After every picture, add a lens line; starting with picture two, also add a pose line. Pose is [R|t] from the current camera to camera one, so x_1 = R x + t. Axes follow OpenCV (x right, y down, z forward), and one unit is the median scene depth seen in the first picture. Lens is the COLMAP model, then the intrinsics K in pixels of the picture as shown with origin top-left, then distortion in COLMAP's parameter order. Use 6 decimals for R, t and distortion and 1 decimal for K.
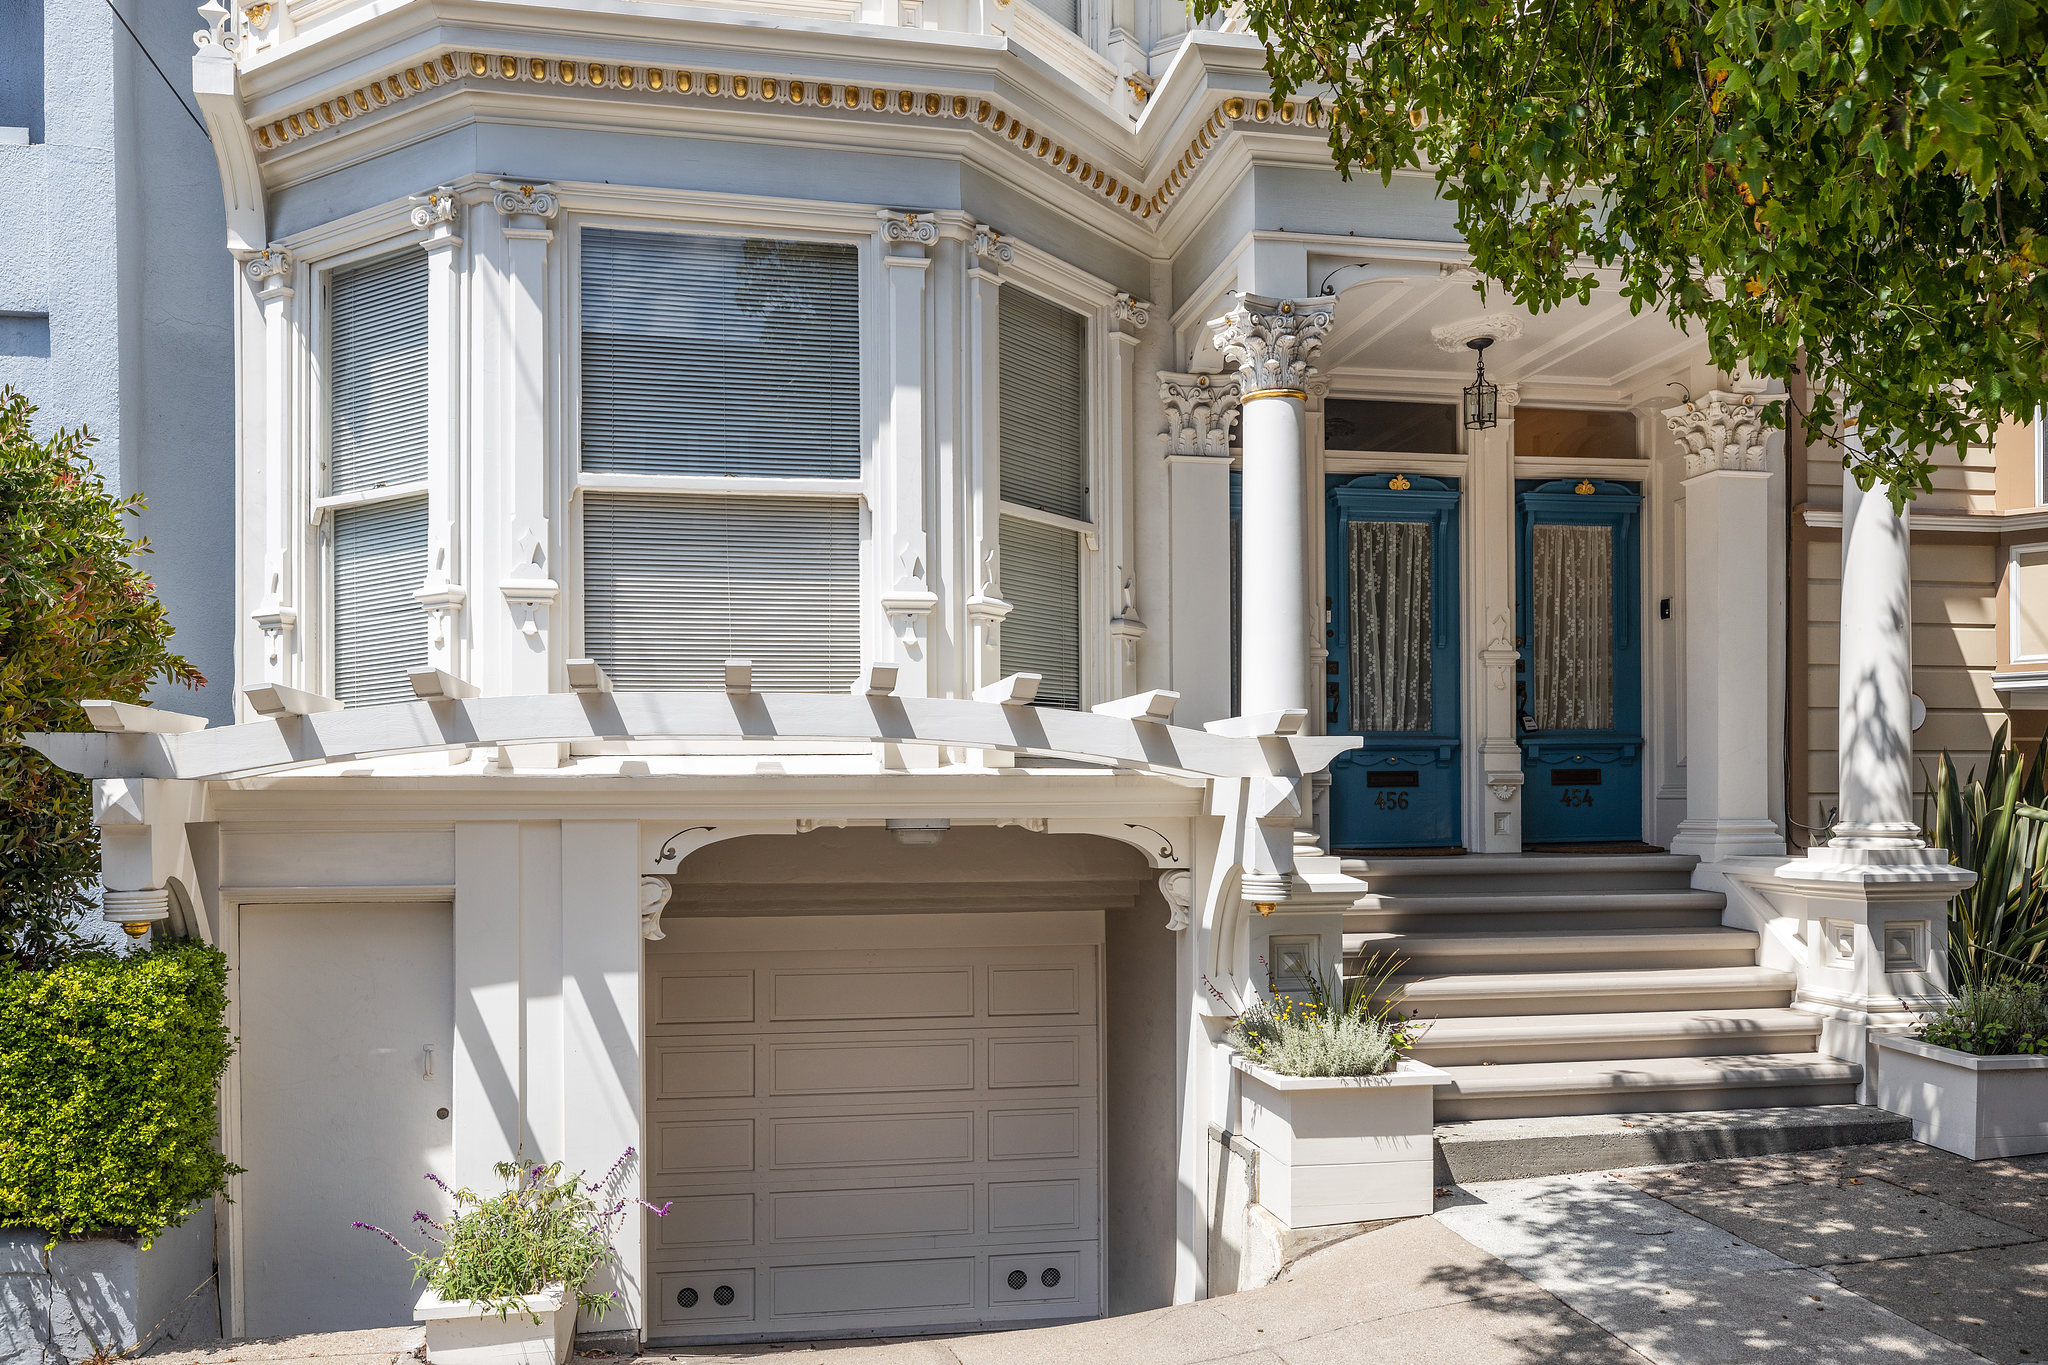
lens RADIAL K [[1681.9, 0, 1025.3], [0, 1681.9, 793.0], [0, 0, 1]] dist [-0.053821, 0.167033]
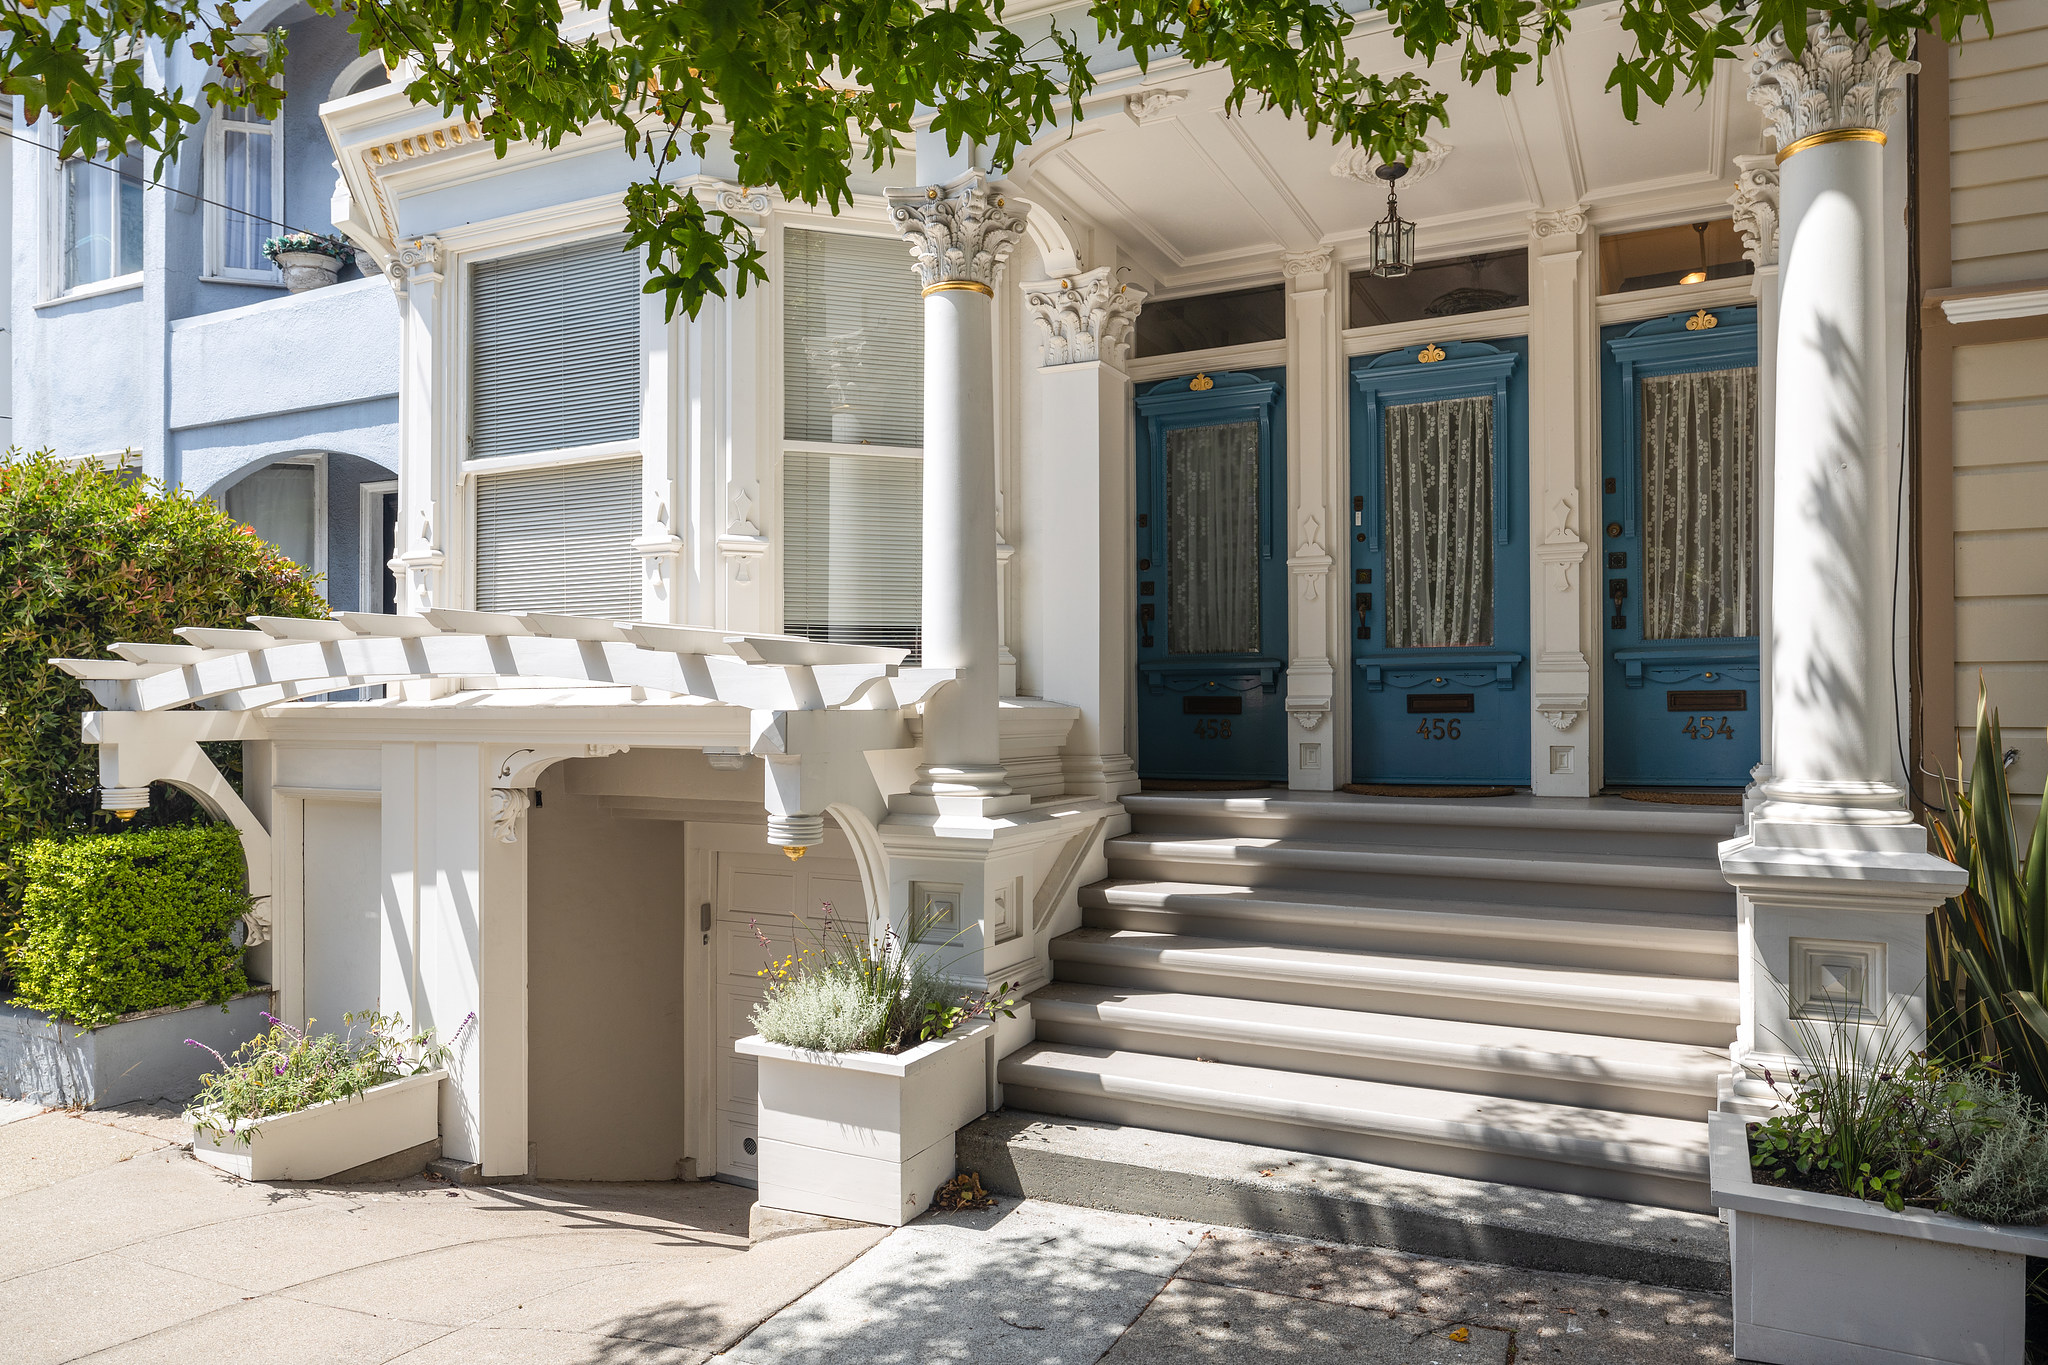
lens RADIAL K [[1354.2, 0, 1024.0], [0, 1354.2, 682.5], [0, 0, 1]] dist [0.001556, 0.002036]
pose [[0.785098, -0.009353, -0.619300, 0.625267], [0.000824, 0.999901, -0.014057, -0.012392], [0.619370, 0.010526, 0.785028, 0.434635]]
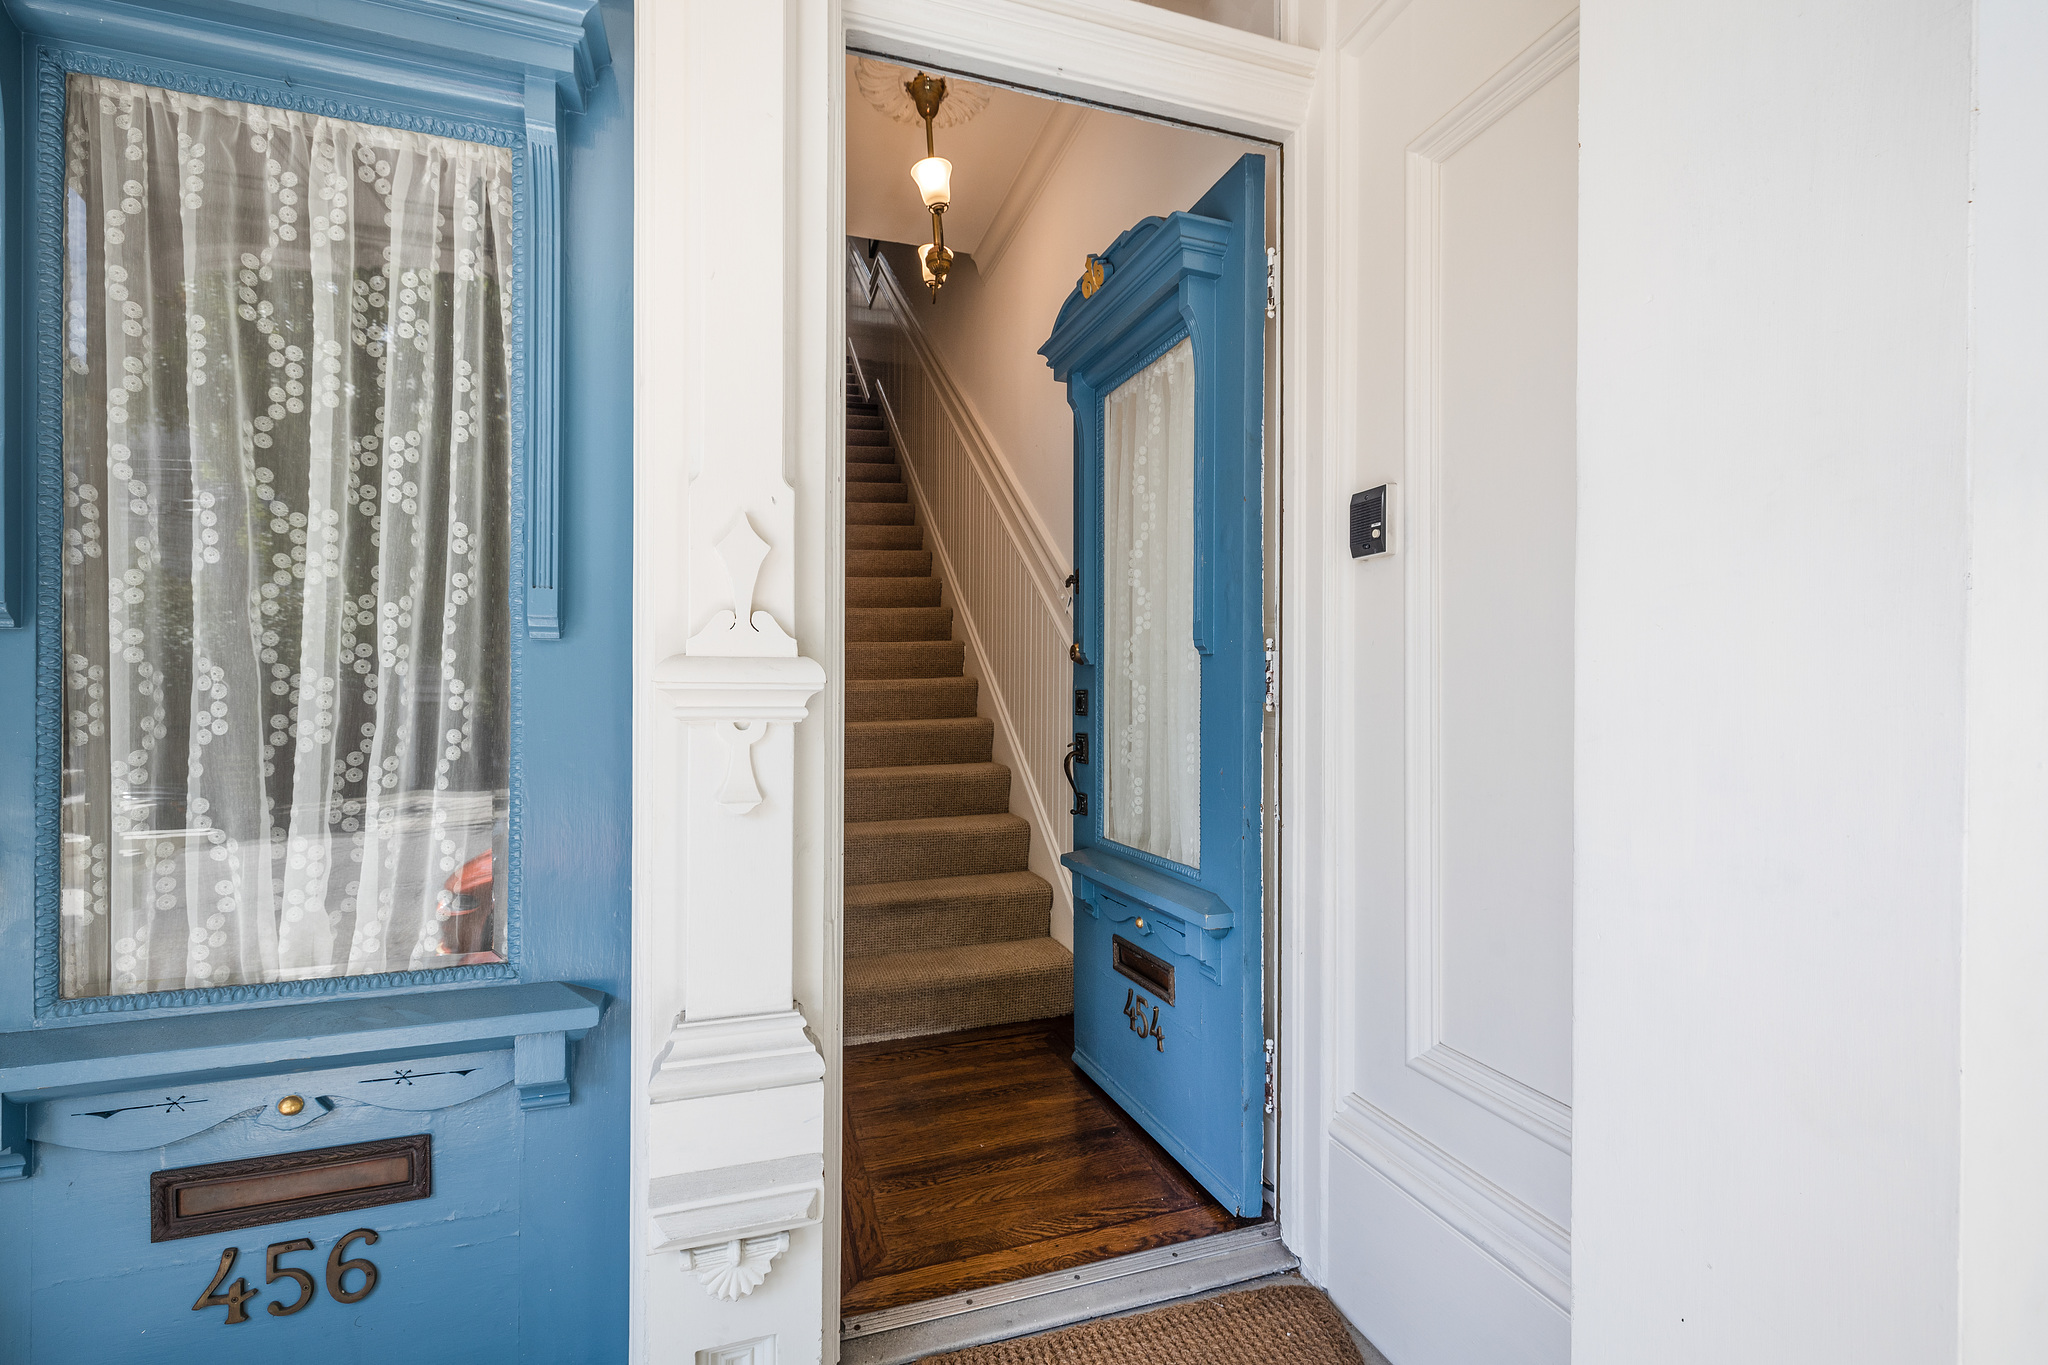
lens RADIAL K [[883.9, 0, 1034.2], [0, 883.9, 683.8], [0, 0, 1]] dist [0.001645, 0.000348]
pose [[0.993327, 0.009029, 0.114980, 0.403099], [-0.009570, 0.999946, 0.004158, -0.106526], [-0.114936, -0.005231, 0.993359, 1.129141]]
